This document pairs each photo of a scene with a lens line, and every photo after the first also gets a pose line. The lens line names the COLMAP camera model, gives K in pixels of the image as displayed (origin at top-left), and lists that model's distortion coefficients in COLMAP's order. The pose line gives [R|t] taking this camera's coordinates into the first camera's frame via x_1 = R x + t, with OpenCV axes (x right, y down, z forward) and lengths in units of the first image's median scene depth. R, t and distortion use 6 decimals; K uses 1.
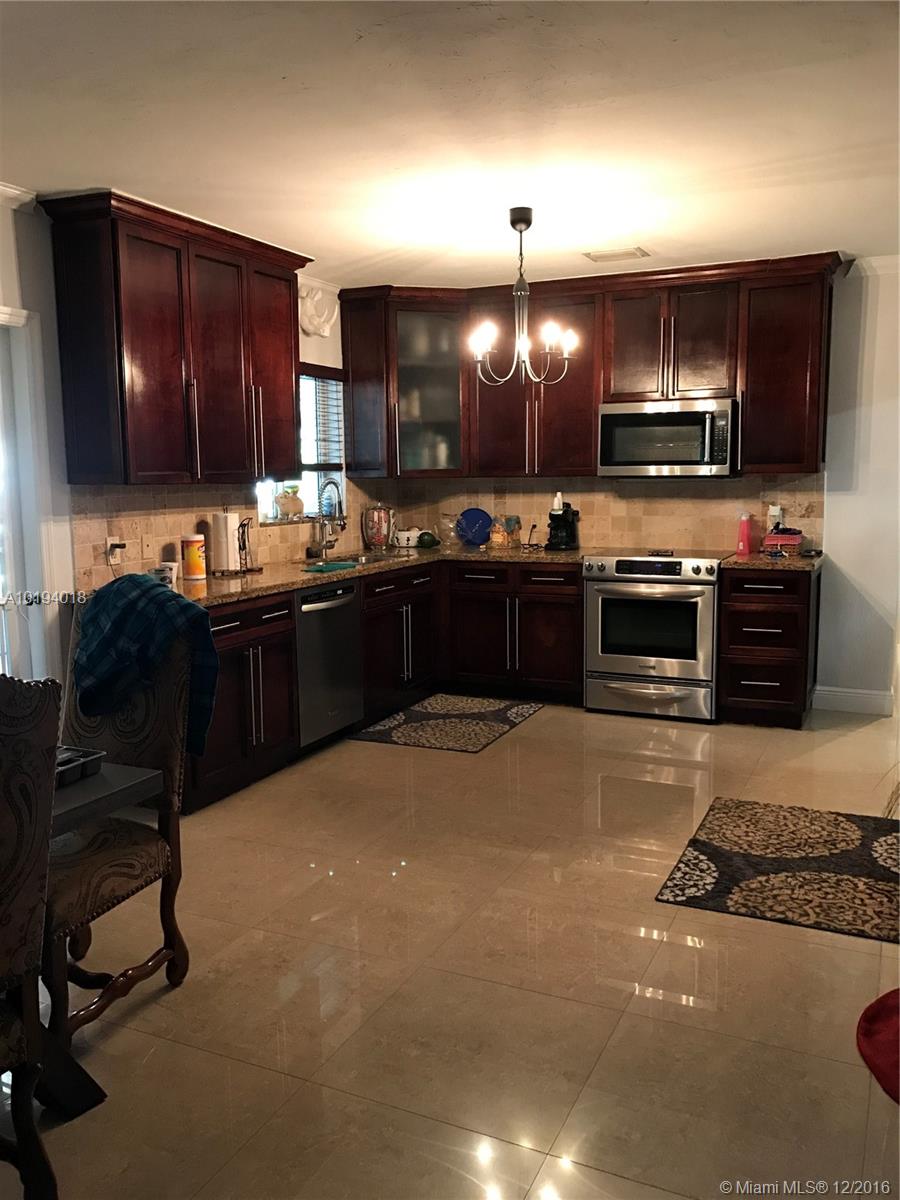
lens RADIAL K [[986.6, 0, 442.3], [0, 986.6, 609.0], [0, 0, 1]] dist [0.027373, -0.038144]
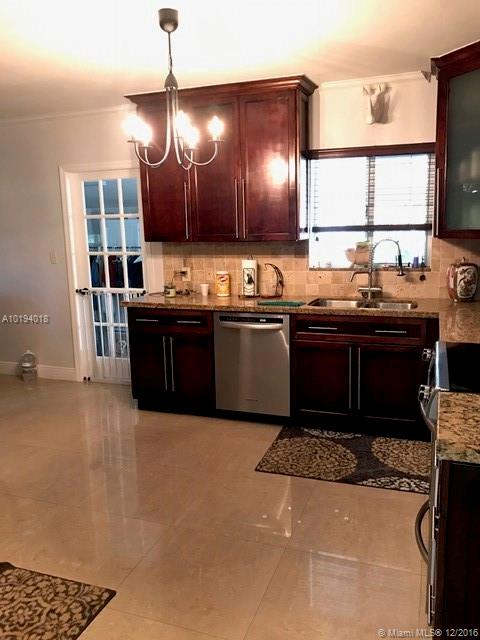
lens RADIAL K [[526.2, 0, 240.0], [0, 526.2, 321.1], [0, 0, 1]] dist [0.027373, -0.038144]
pose [[0.082685, 0.187389, -0.978800, 0.734692], [-0.117644, 0.977131, 0.177131, -0.170282], [0.989607, 0.100504, 0.102839, 1.034233]]
